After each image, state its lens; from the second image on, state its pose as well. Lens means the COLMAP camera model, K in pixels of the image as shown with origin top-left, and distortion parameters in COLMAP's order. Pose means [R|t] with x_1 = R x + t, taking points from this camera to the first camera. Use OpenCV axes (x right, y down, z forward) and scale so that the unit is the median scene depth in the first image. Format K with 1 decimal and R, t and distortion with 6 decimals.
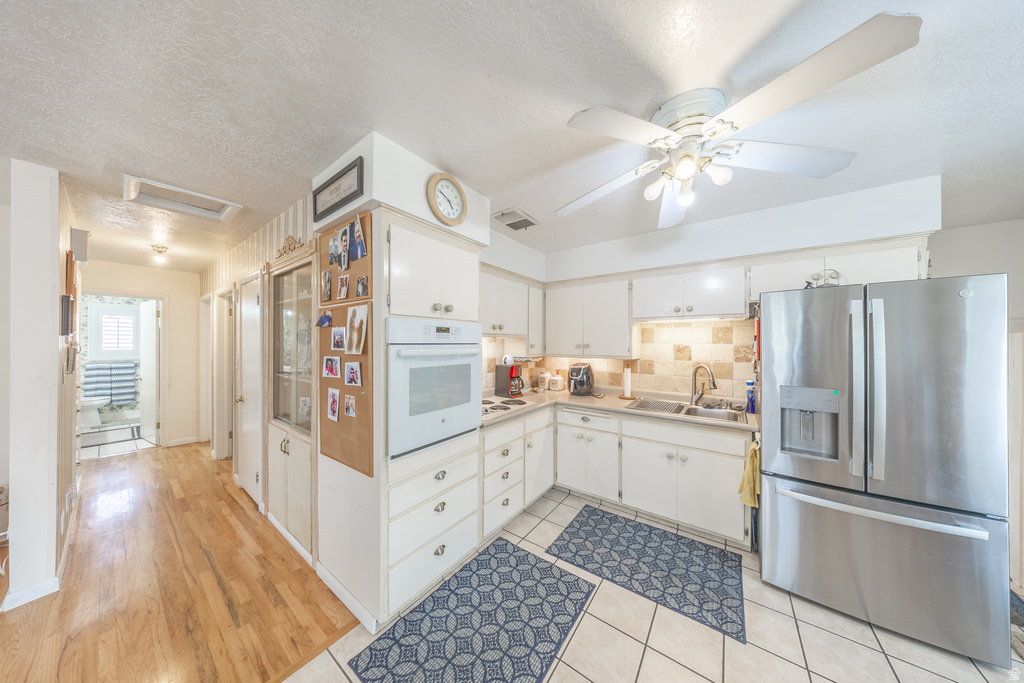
lens RADIAL K [[298.0, 0, 512.6], [0, 298.0, 340.8], [0, 0, 1]] dist [-0.009335, 0.000965]
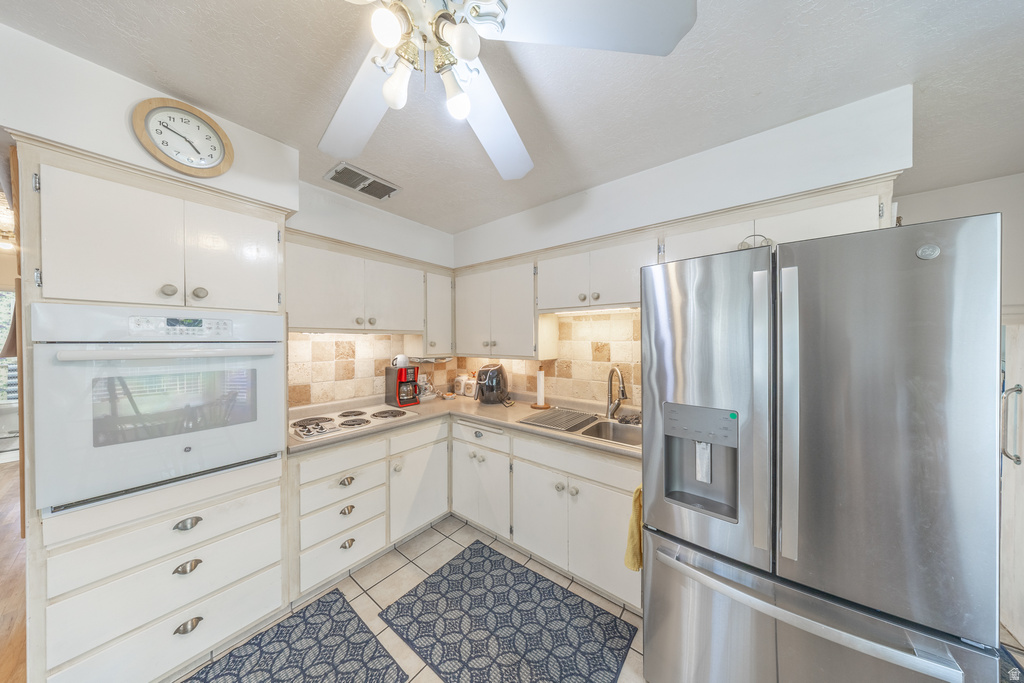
lens RADIAL K [[298.0, 0, 516.4], [0, 298.0, 341.1], [0, 0, 1]] dist [-0.009335, 0.000965]
pose [[0.999665, -0.003226, -0.025679, 0.415739], [0.003454, 0.999955, 0.008839, 0.003454], [0.025649, -0.008925, 0.999631, 0.220874]]
